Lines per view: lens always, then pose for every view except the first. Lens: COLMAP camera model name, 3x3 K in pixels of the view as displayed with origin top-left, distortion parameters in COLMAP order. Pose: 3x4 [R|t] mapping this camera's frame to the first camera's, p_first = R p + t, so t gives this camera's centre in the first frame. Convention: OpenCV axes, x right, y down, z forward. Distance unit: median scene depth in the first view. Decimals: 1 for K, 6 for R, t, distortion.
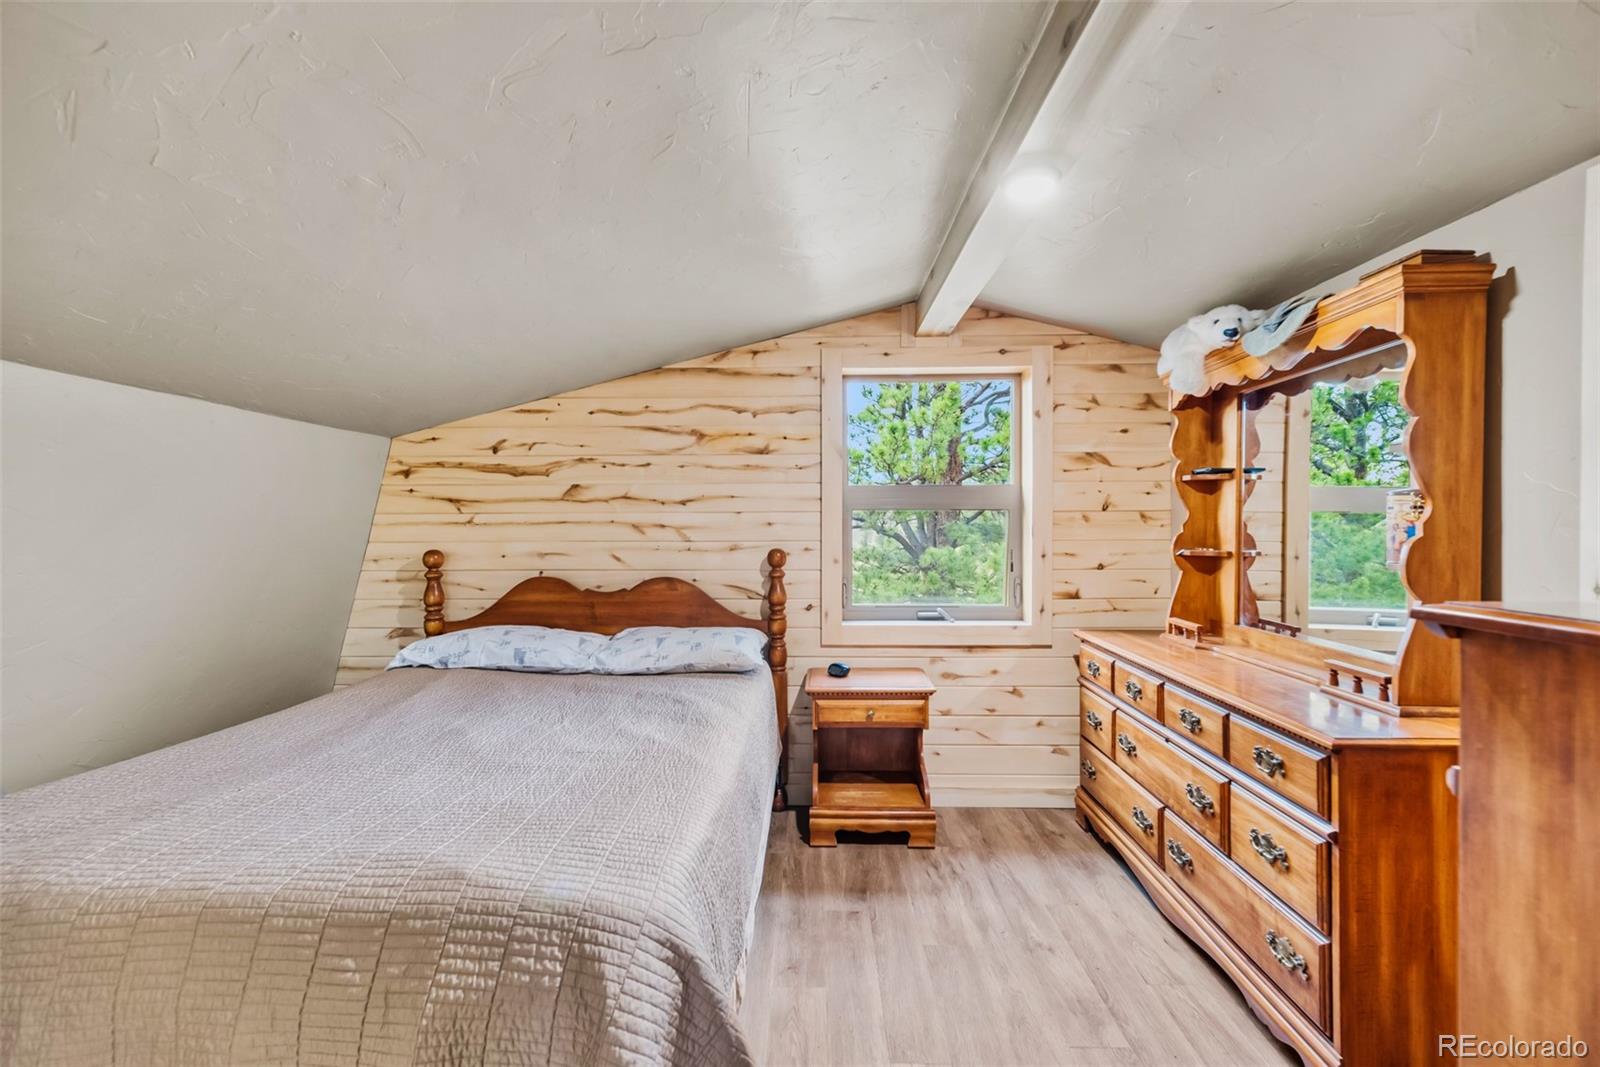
lens RADIAL K [[693.0, 0, 810.2], [0, 693.0, 532.4], [0, 0, 1]] dist [0.007707, 0.000551]
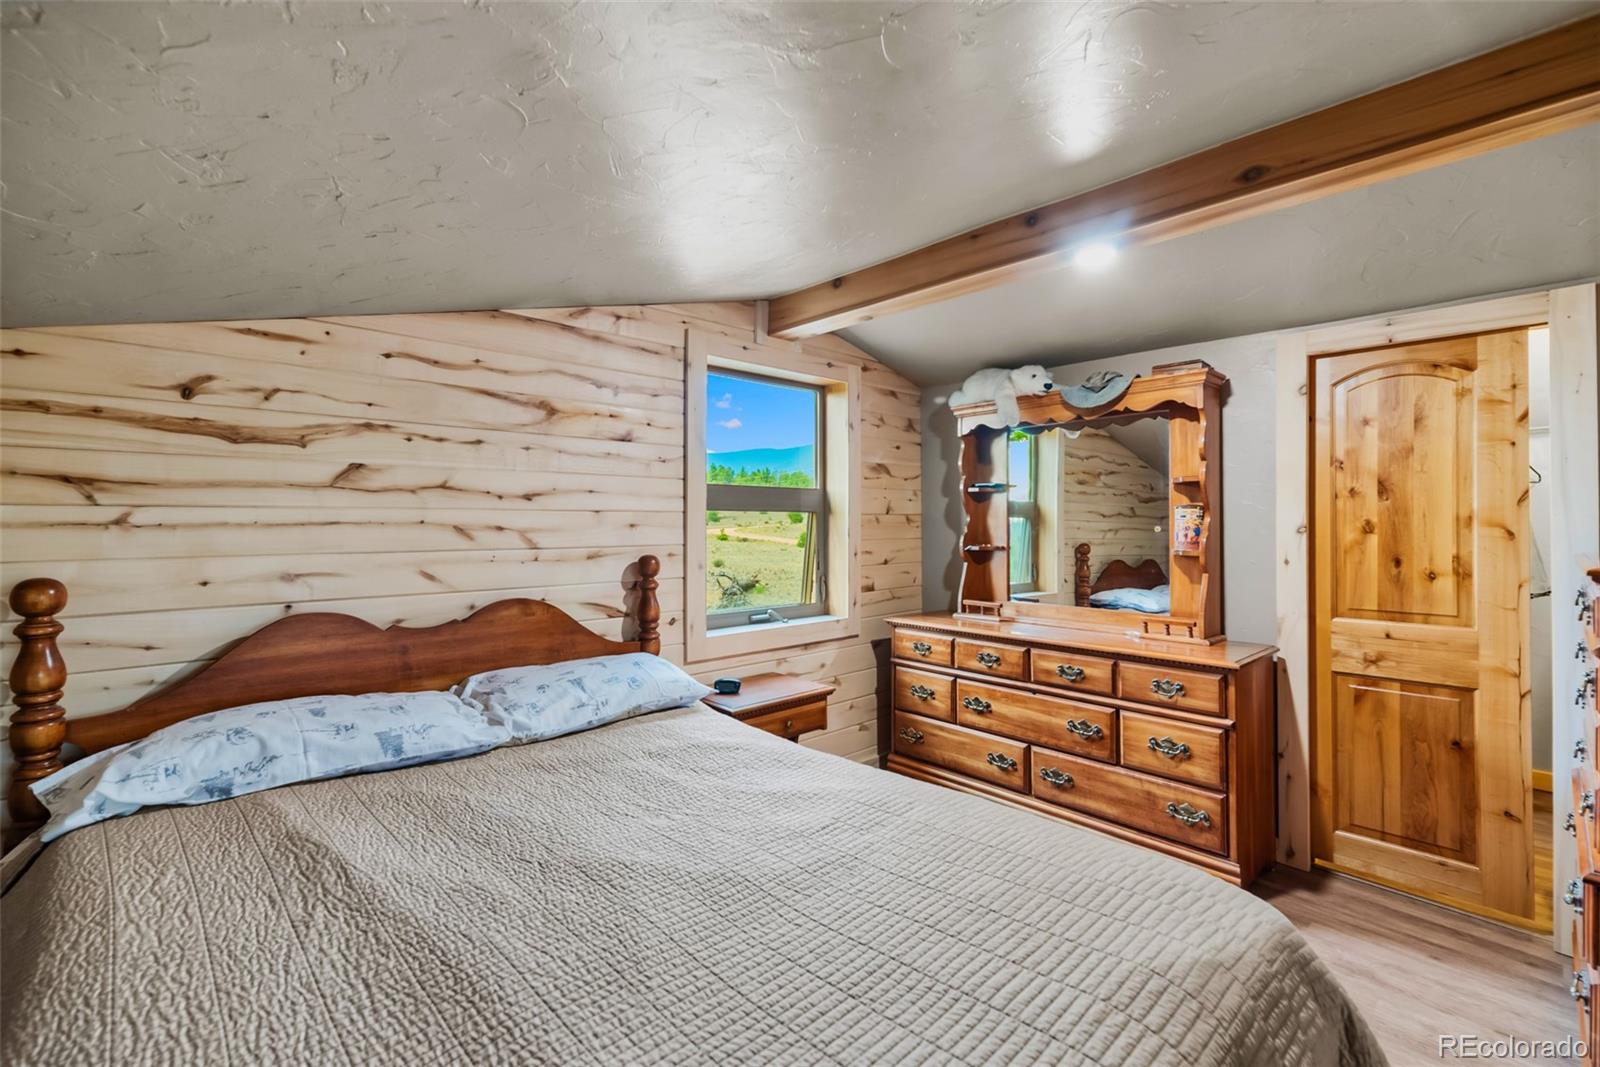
lens RADIAL K [[693.0, 0, 804.1], [0, 693.0, 522.6], [0, 0, 1]] dist [0.007707, 0.000551]
pose [[0.714486, 0.002750, 0.699644, -0.495853], [0.006676, 0.999920, -0.010748, -0.005529], [-0.699618, 0.012350, 0.714411, 0.262224]]
